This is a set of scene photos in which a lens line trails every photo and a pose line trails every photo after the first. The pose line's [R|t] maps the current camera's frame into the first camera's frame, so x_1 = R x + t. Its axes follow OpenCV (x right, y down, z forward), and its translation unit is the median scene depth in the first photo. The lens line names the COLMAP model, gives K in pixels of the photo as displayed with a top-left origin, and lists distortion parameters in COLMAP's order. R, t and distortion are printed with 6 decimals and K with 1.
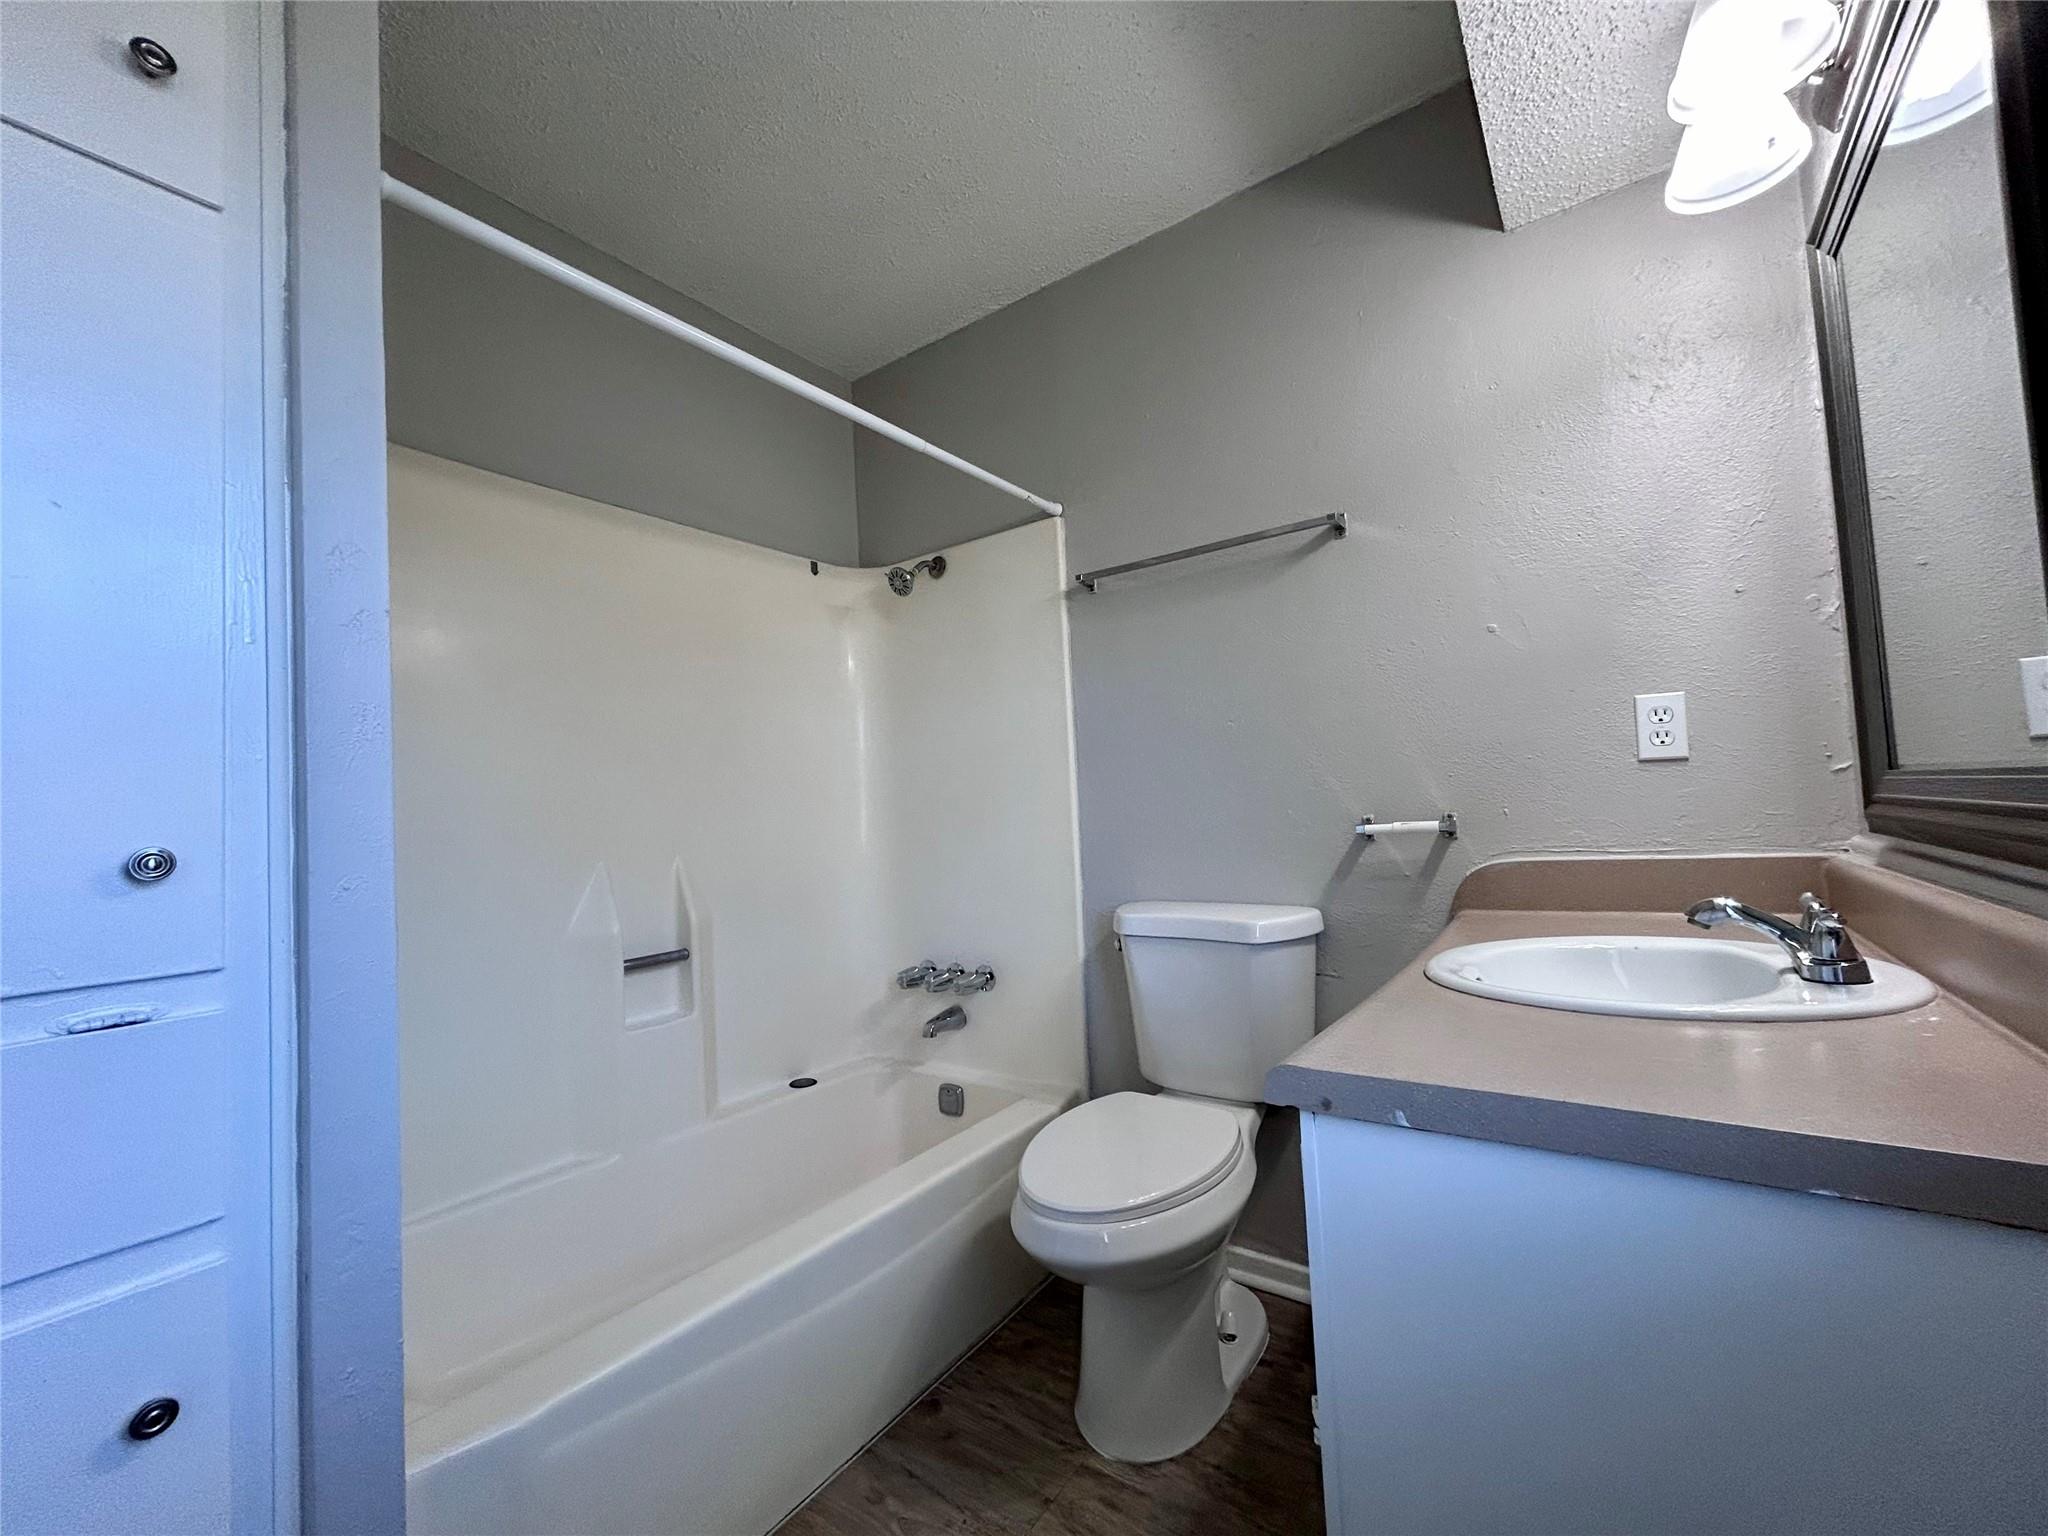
lens RADIAL K [[819.9, 0, 1019.2], [0, 819.9, 770.3], [0, 0, 1]] dist [0.000503, -0.000854]
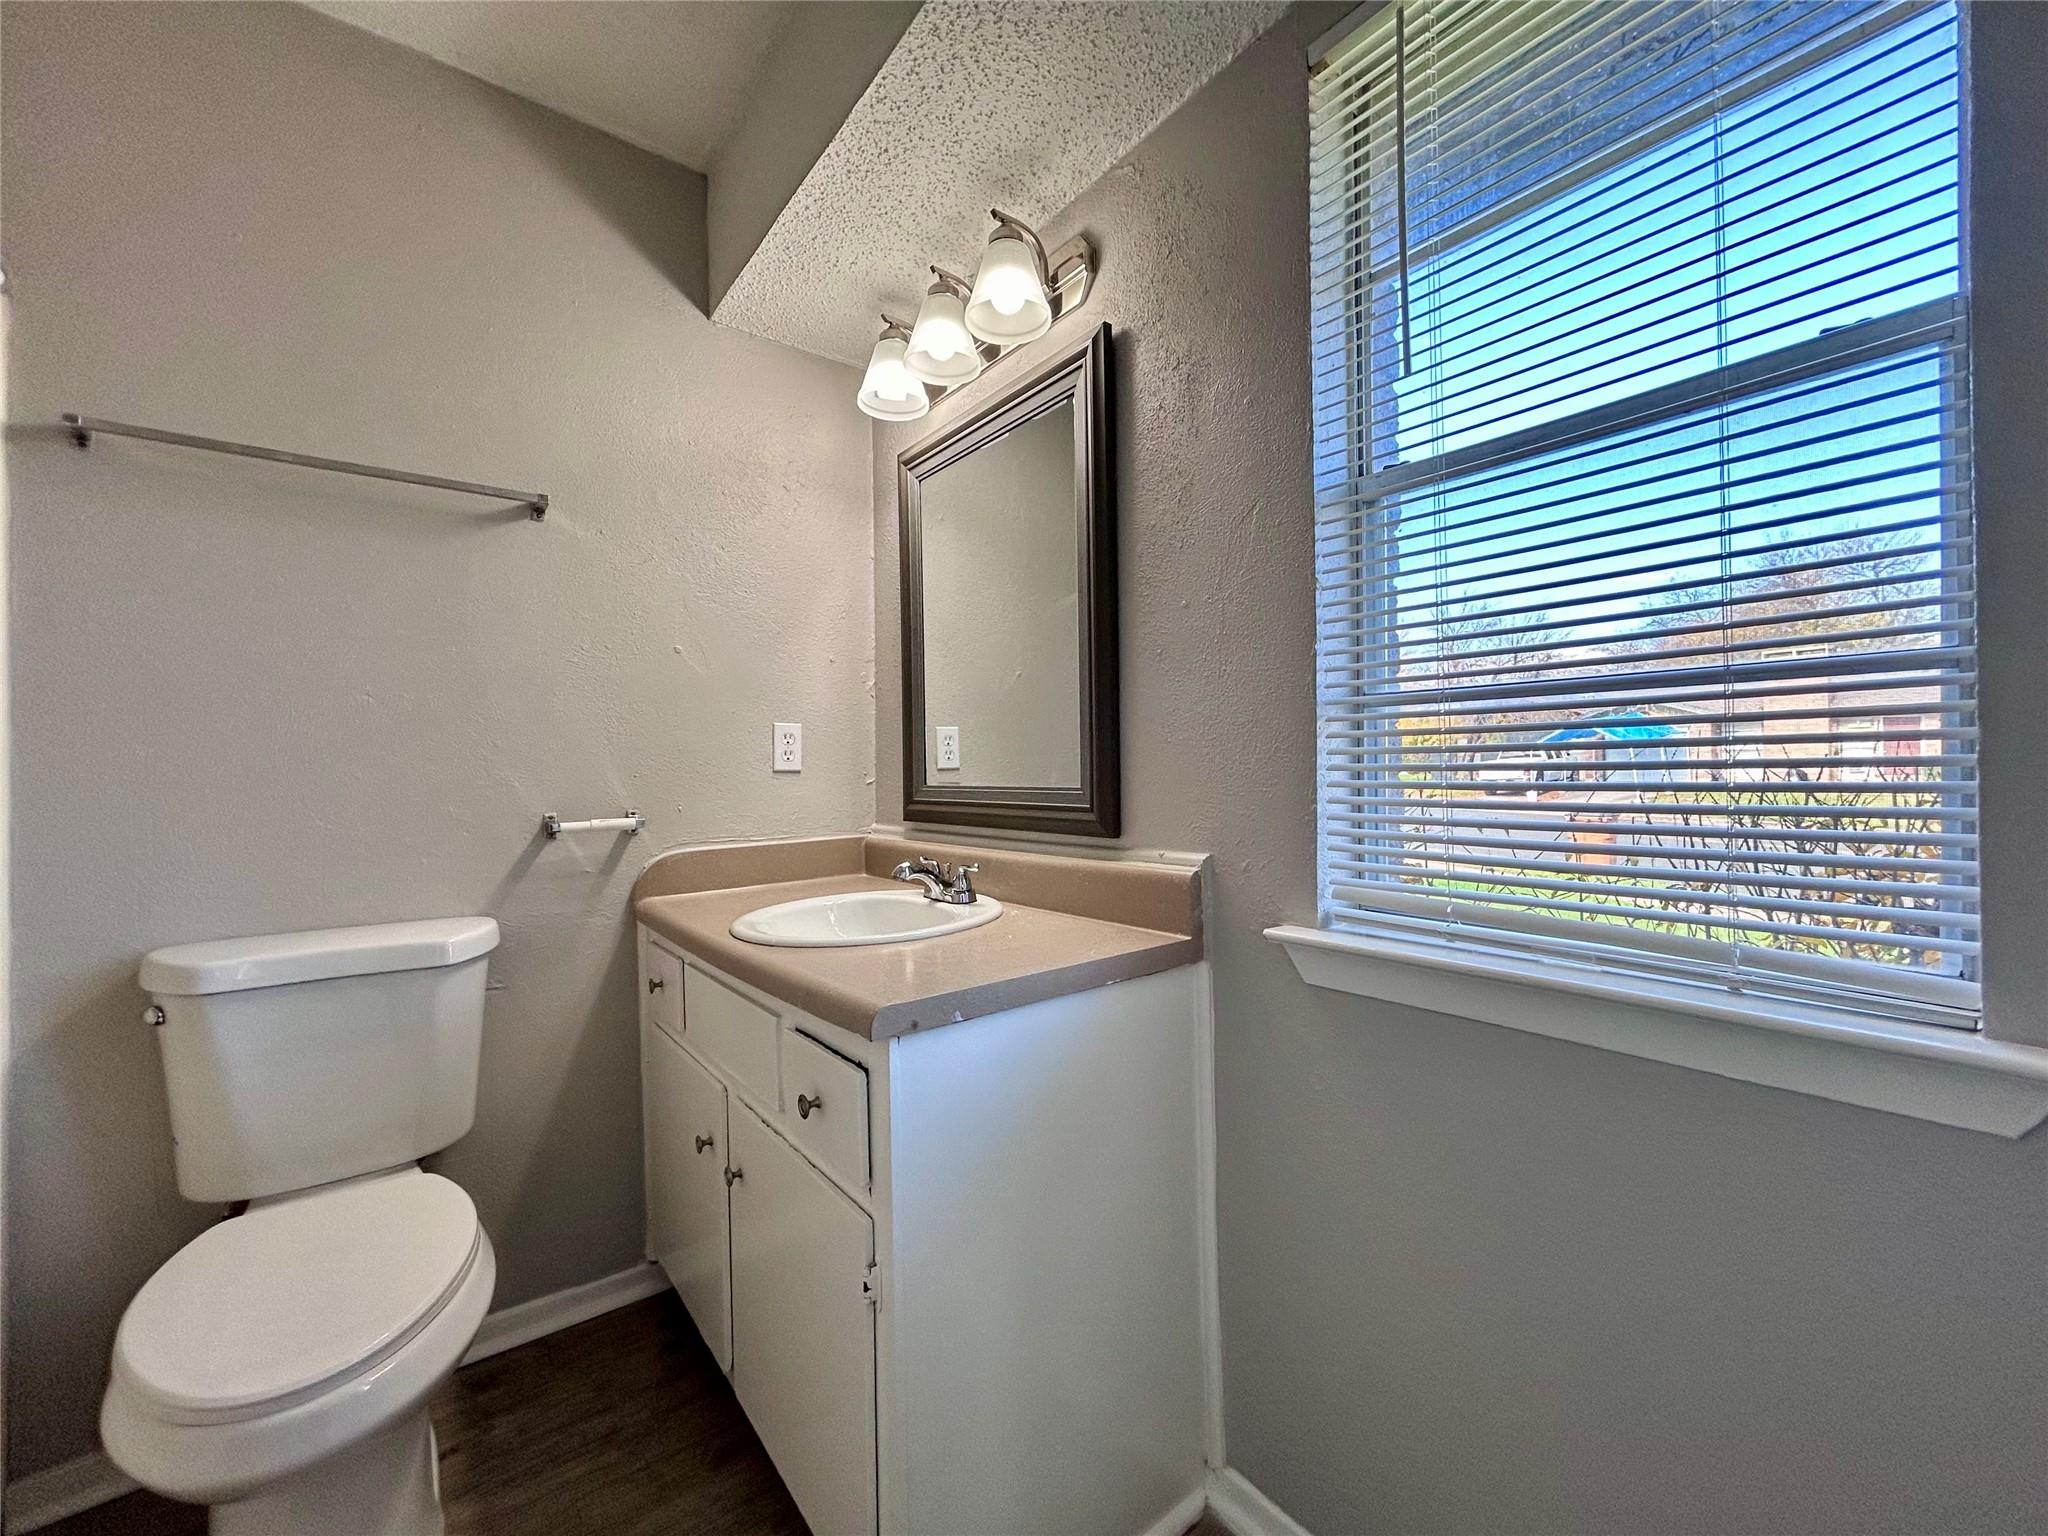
lens RADIAL K [[819.9, 0, 1018.5], [0, 819.9, 771.2], [0, 0, 1]] dist [0.000503, -0.000854]
pose [[0.279993, 0.046553, 0.958873, -0.379254], [-0.043404, 0.998416, -0.035799, 0.016846], [-0.959020, -0.031595, 0.281570, 0.211118]]
